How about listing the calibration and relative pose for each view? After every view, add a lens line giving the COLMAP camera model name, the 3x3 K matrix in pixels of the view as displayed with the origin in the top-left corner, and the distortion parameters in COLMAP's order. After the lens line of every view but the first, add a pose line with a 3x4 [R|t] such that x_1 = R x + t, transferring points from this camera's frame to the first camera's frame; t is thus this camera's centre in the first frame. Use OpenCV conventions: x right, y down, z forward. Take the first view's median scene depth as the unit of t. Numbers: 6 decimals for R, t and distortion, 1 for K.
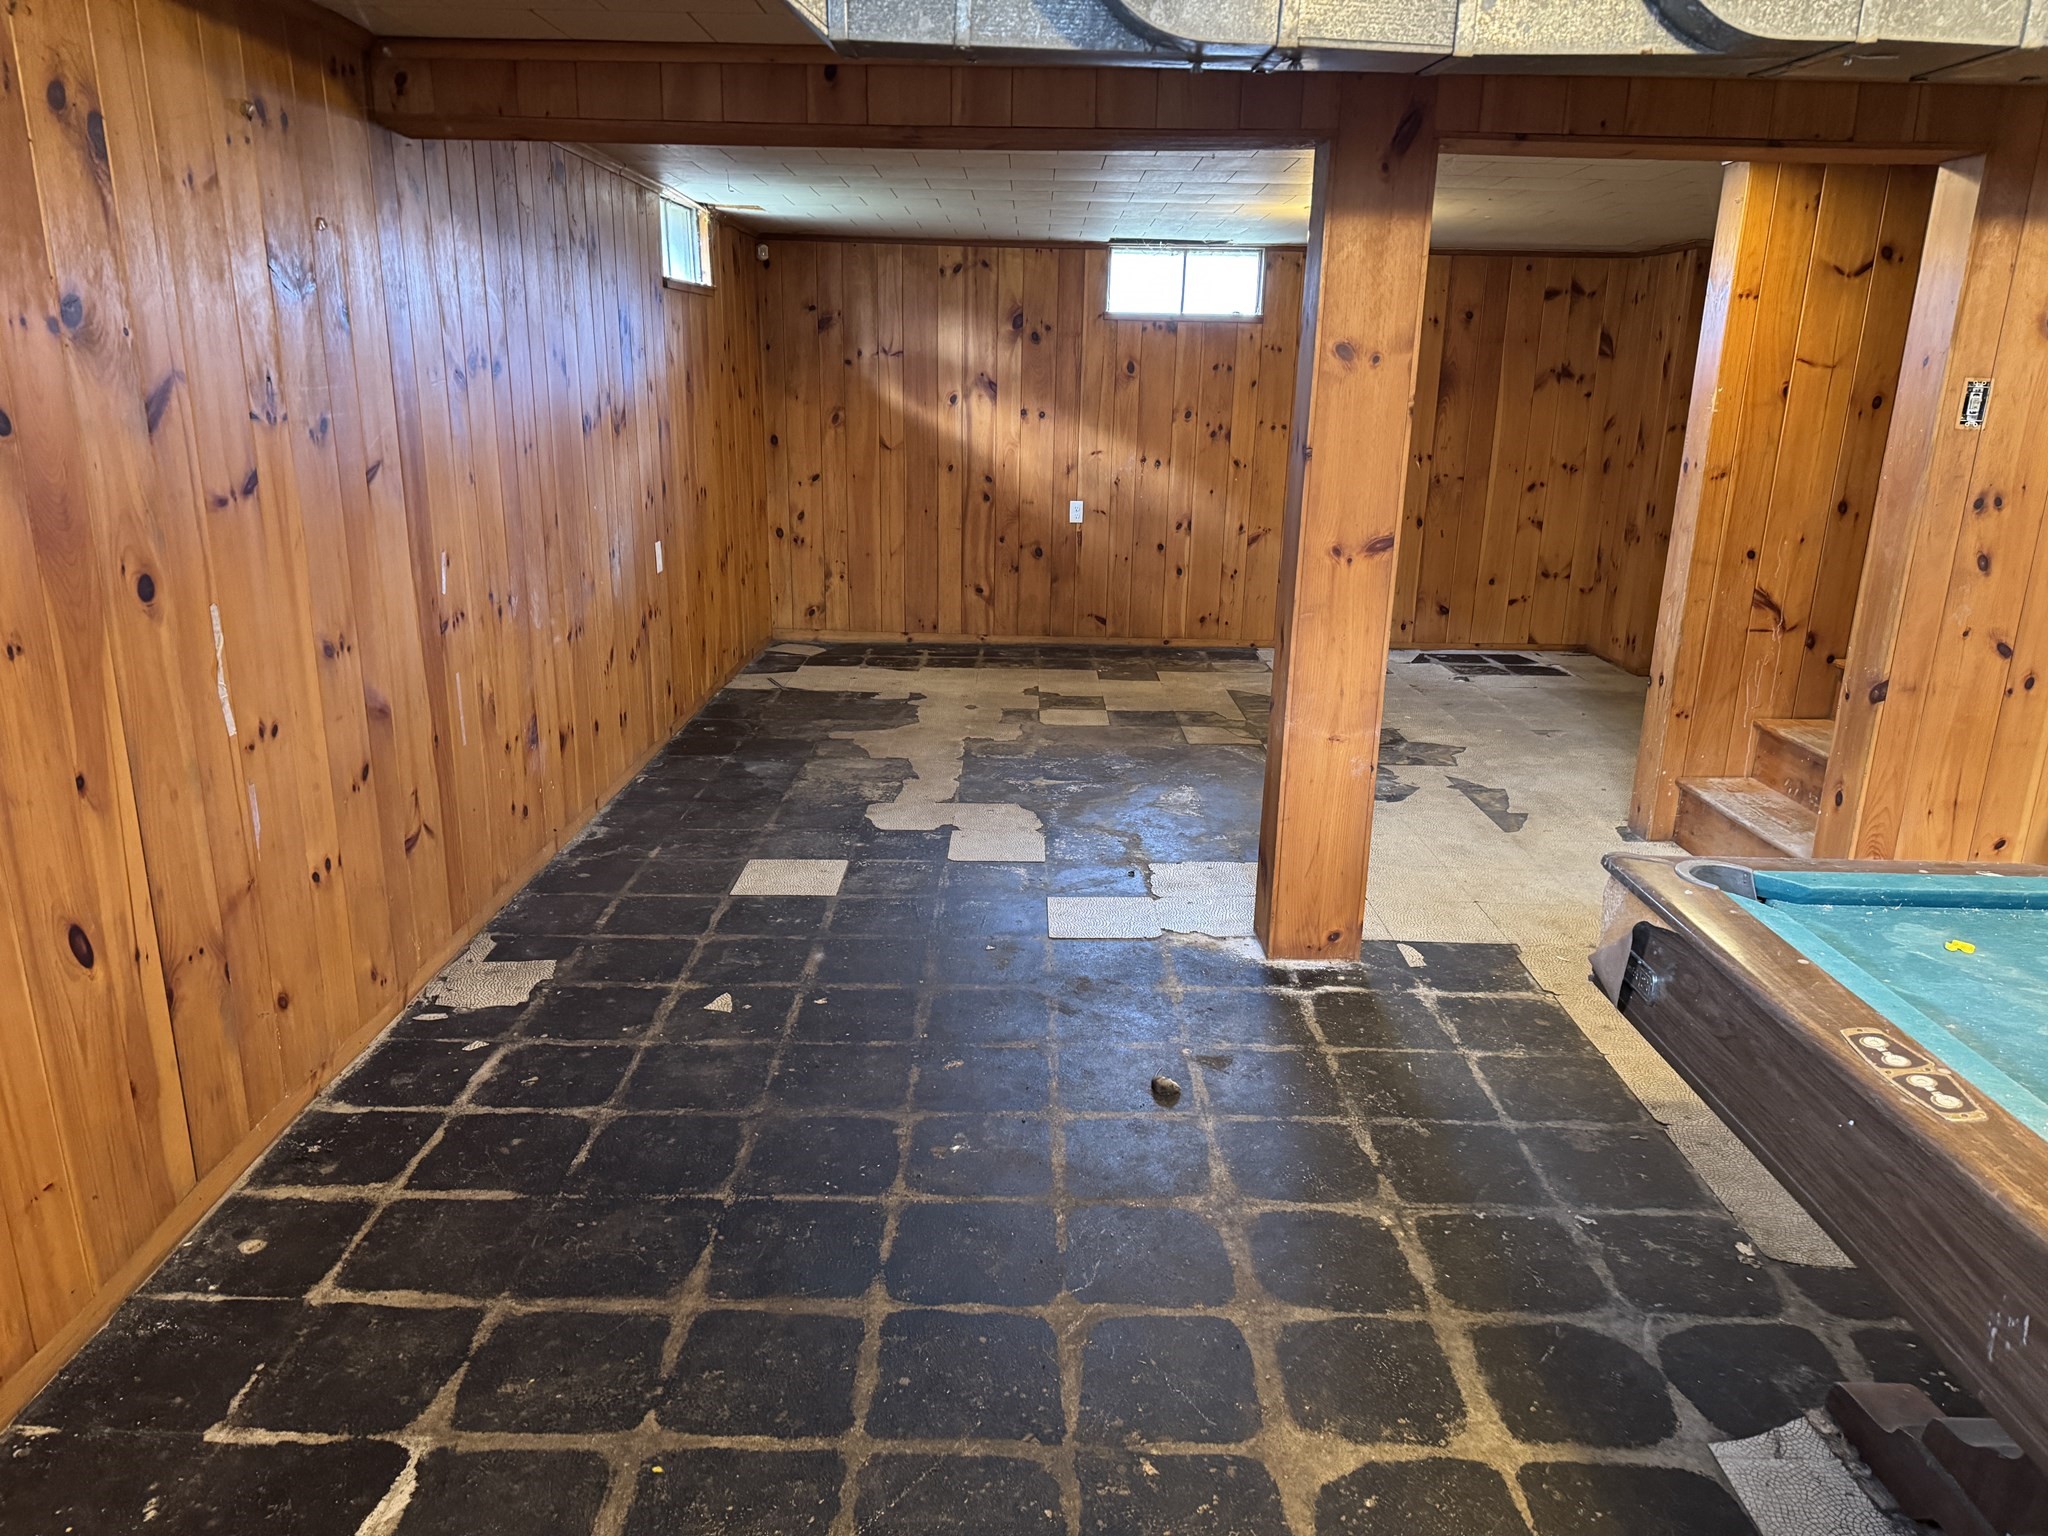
lens RADIAL K [[1421.4, 0, 1030.9], [0, 1421.4, 778.1], [0, 0, 1]] dist [0.055639, -0.065745]
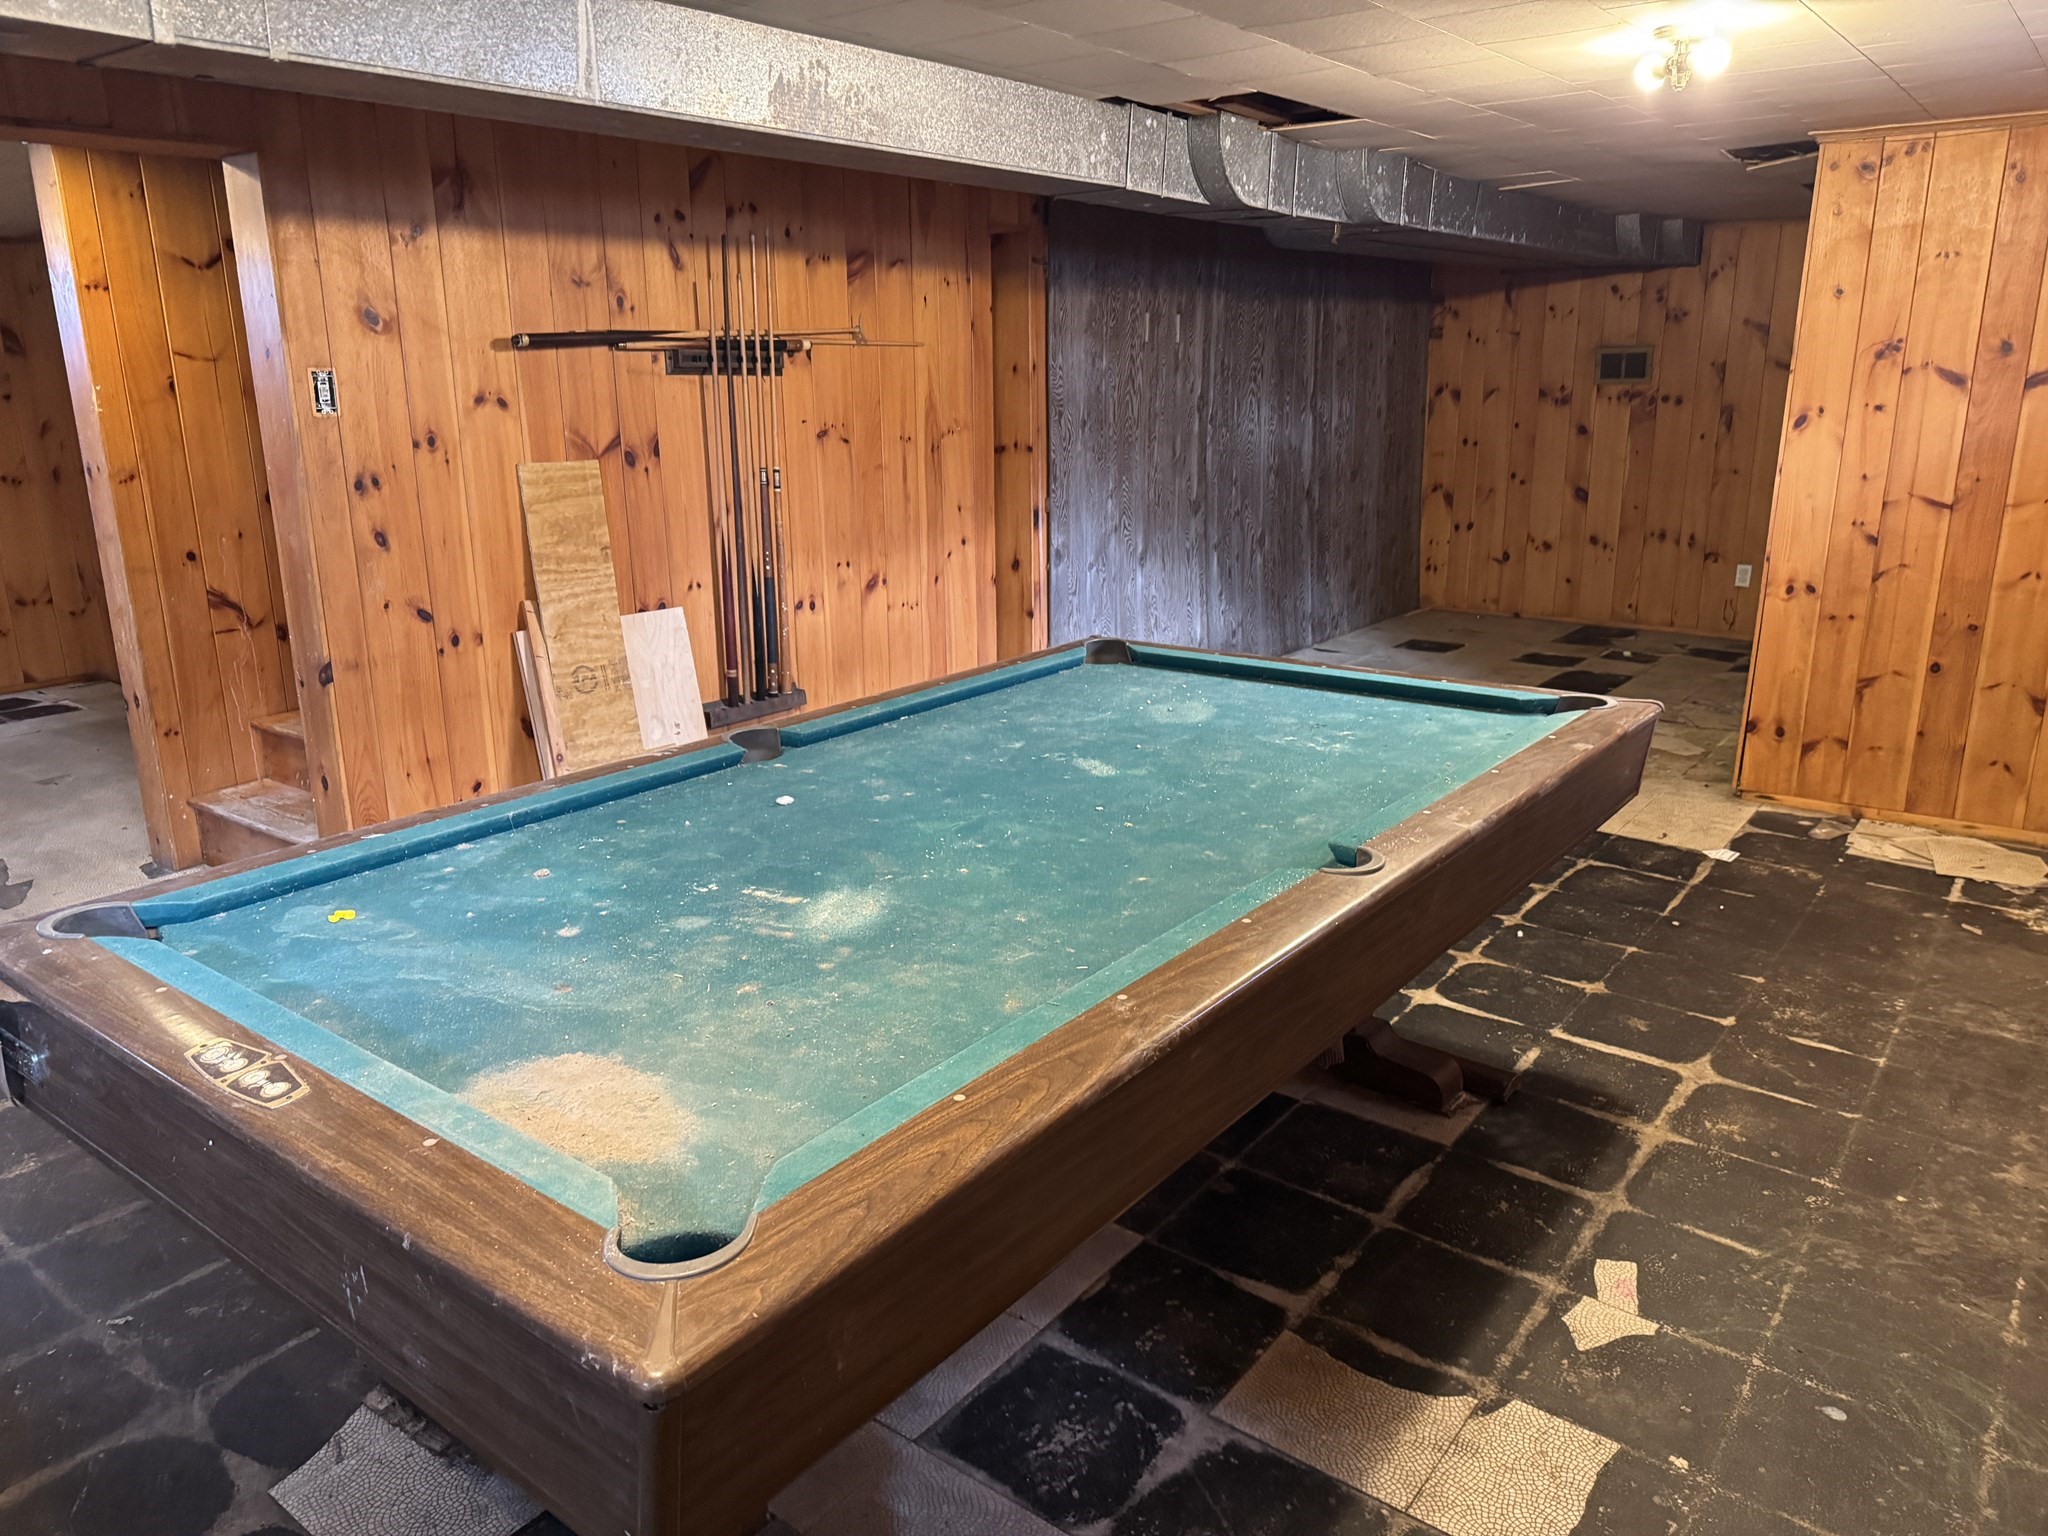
lens RADIAL K [[1421.4, 0, 1011.2], [0, 1421.4, 762.4], [0, 0, 1]] dist [0.055639, -0.065745]
pose [[0.610193, -0.239833, 0.755079, 0.080378], [0.243920, 0.963654, 0.108965, 0.006749], [-0.753769, 0.117689, 0.646515, -0.020582]]
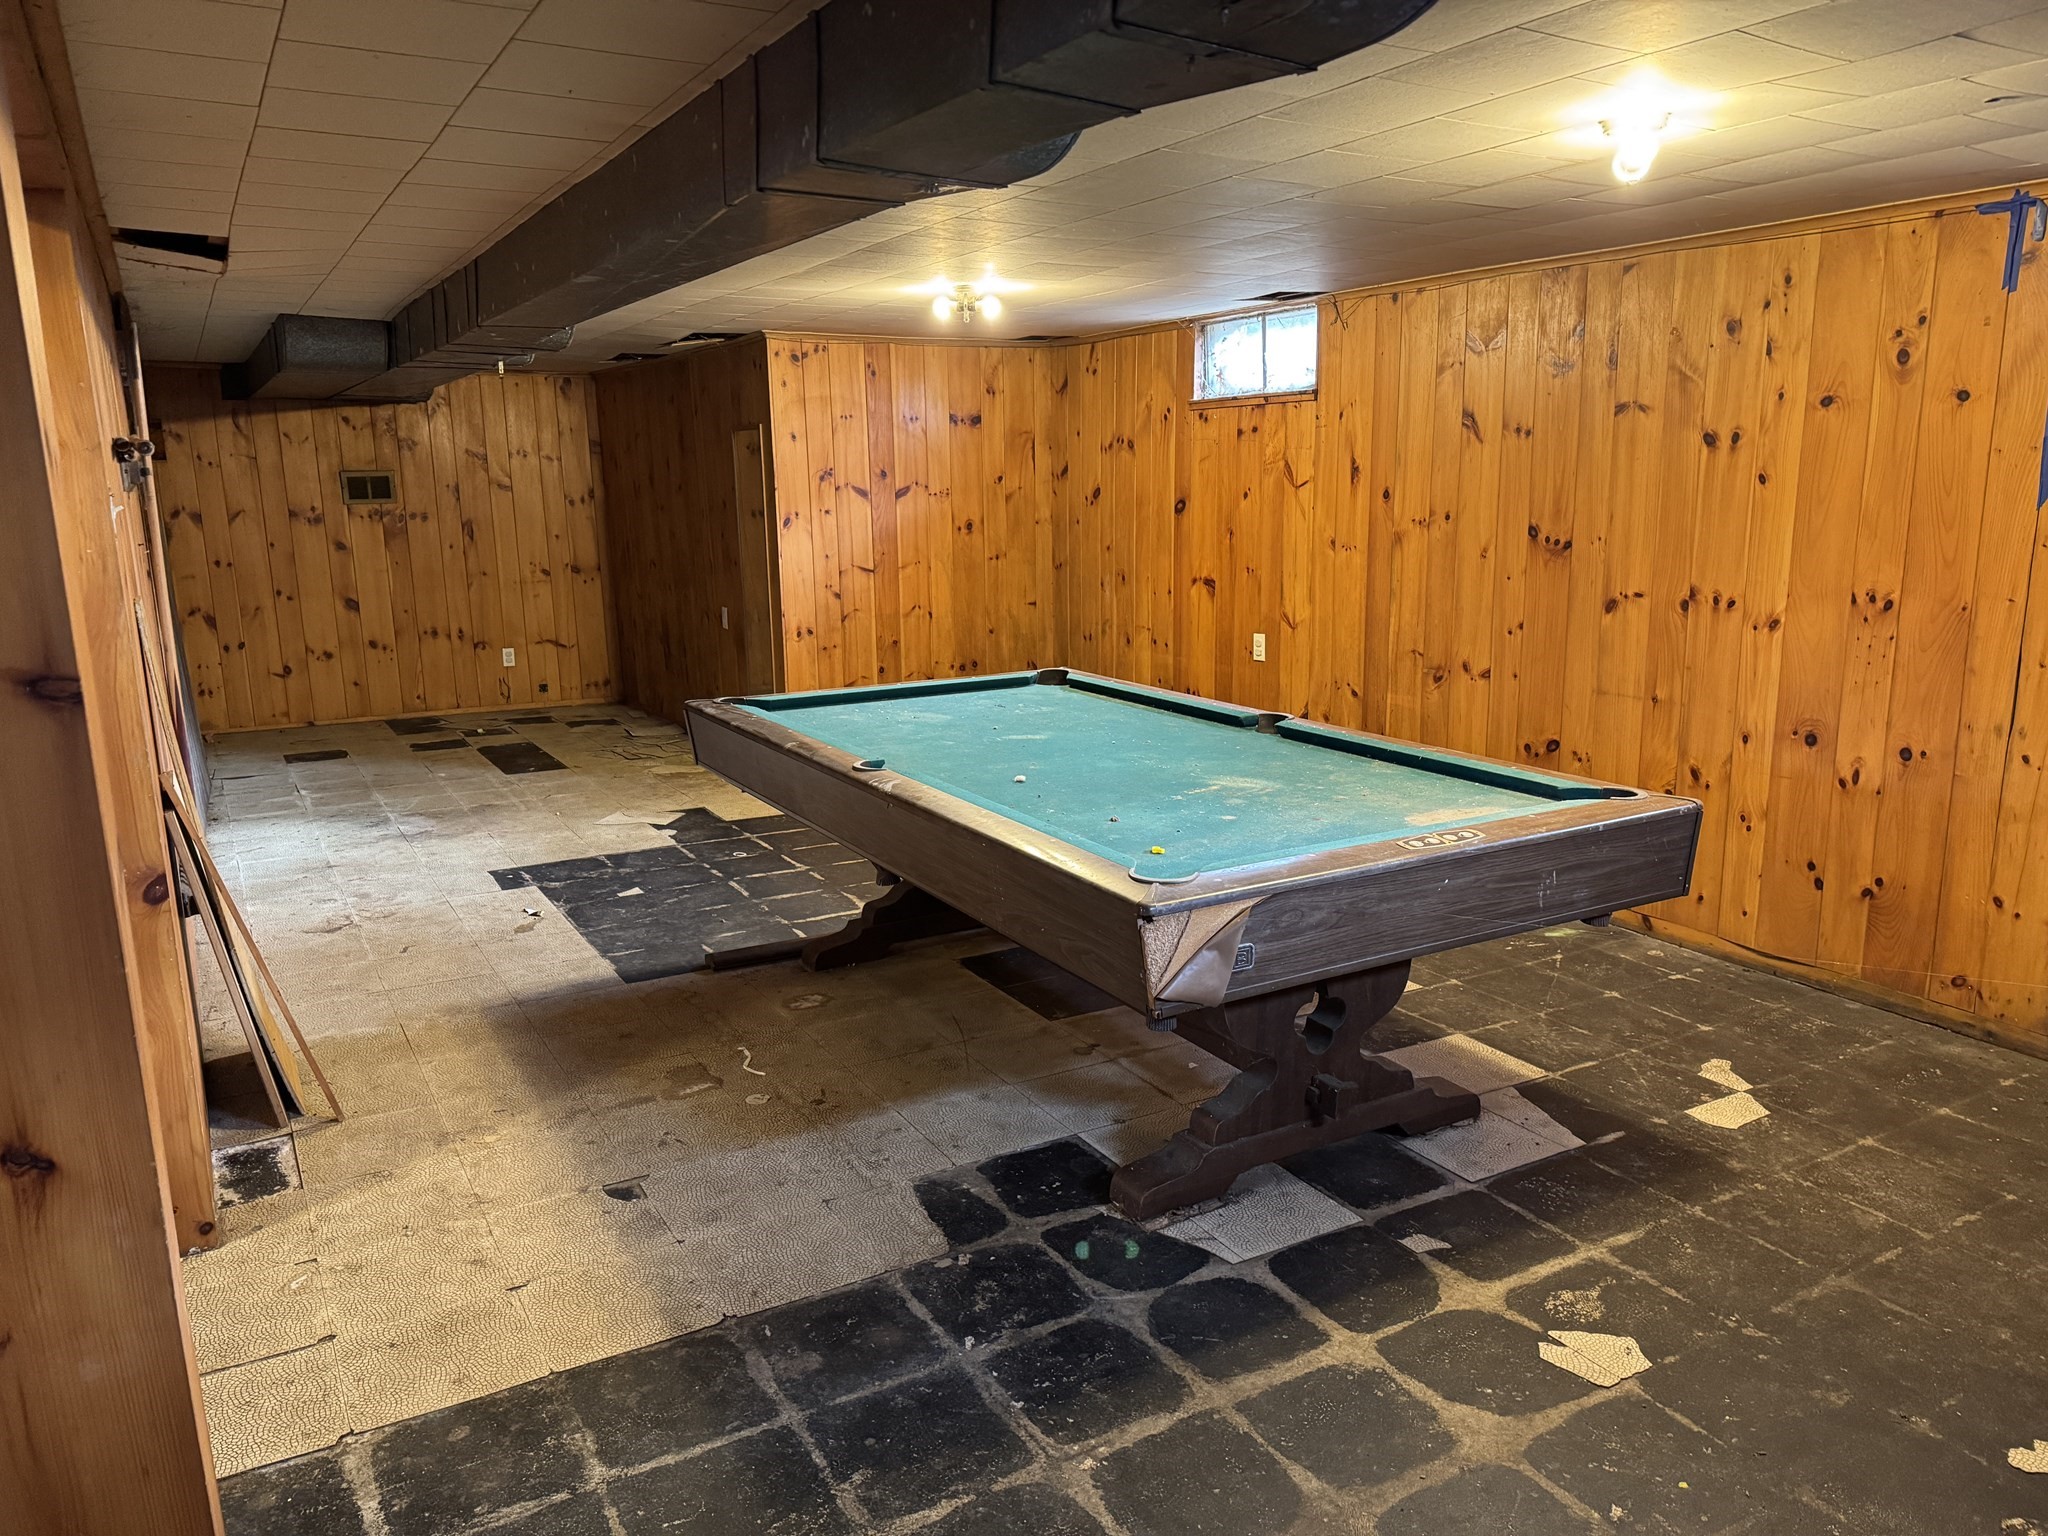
lens RADIAL K [[1421.4, 0, 1035.6], [0, 1421.4, 782.1], [0, 0, 1]] dist [0.055639, -0.065745]
pose [[-0.503968, -0.198253, 0.840661, -0.218139], [0.240097, 0.902784, 0.356839, -0.215428], [-0.829680, 0.381676, -0.407375, 0.724571]]
